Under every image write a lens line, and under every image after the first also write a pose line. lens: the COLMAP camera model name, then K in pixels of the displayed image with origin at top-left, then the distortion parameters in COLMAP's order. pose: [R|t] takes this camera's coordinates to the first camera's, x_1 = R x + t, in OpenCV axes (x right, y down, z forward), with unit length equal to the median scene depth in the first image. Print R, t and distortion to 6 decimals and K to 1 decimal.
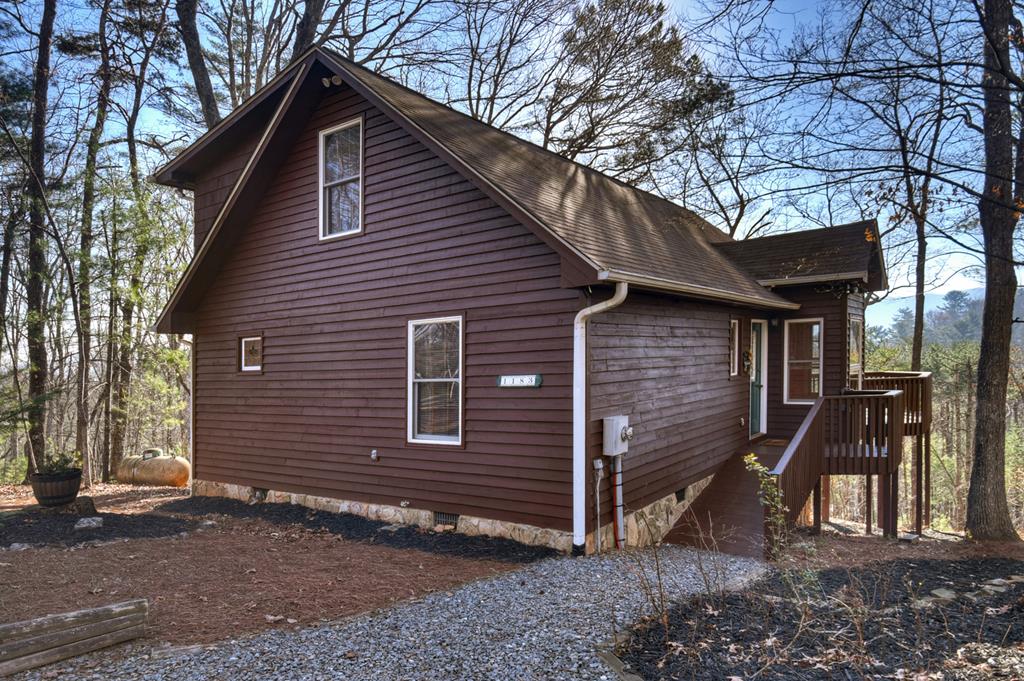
lens RADIAL K [[435.5, 0, 570.1], [0, 435.5, 338.9], [0, 0, 1]] dist [0.002592, -0.001390]
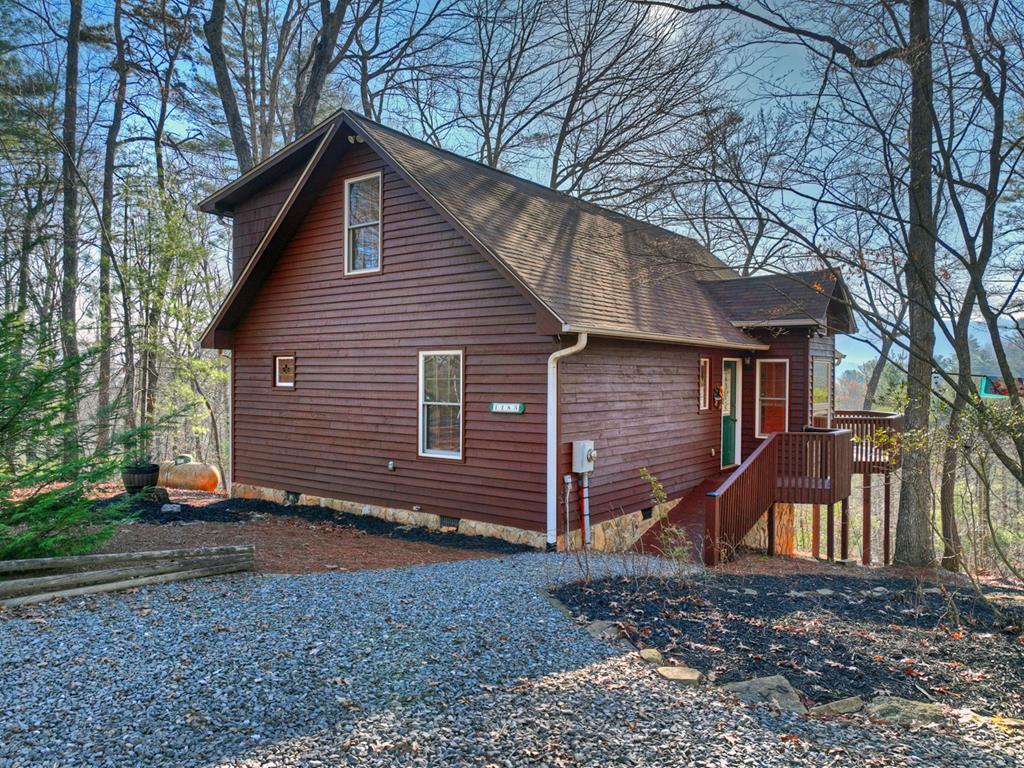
lens RADIAL K [[726.9, 0, 511.2], [0, 726.9, 382.2], [0, 0, 1]] dist [-0.004365, 0.001470]
pose [[0.973799, 0.030143, -0.225403, 0.296130], [-0.010956, 0.996244, 0.085897, -0.125389], [0.227145, -0.081177, 0.970472, -0.802985]]
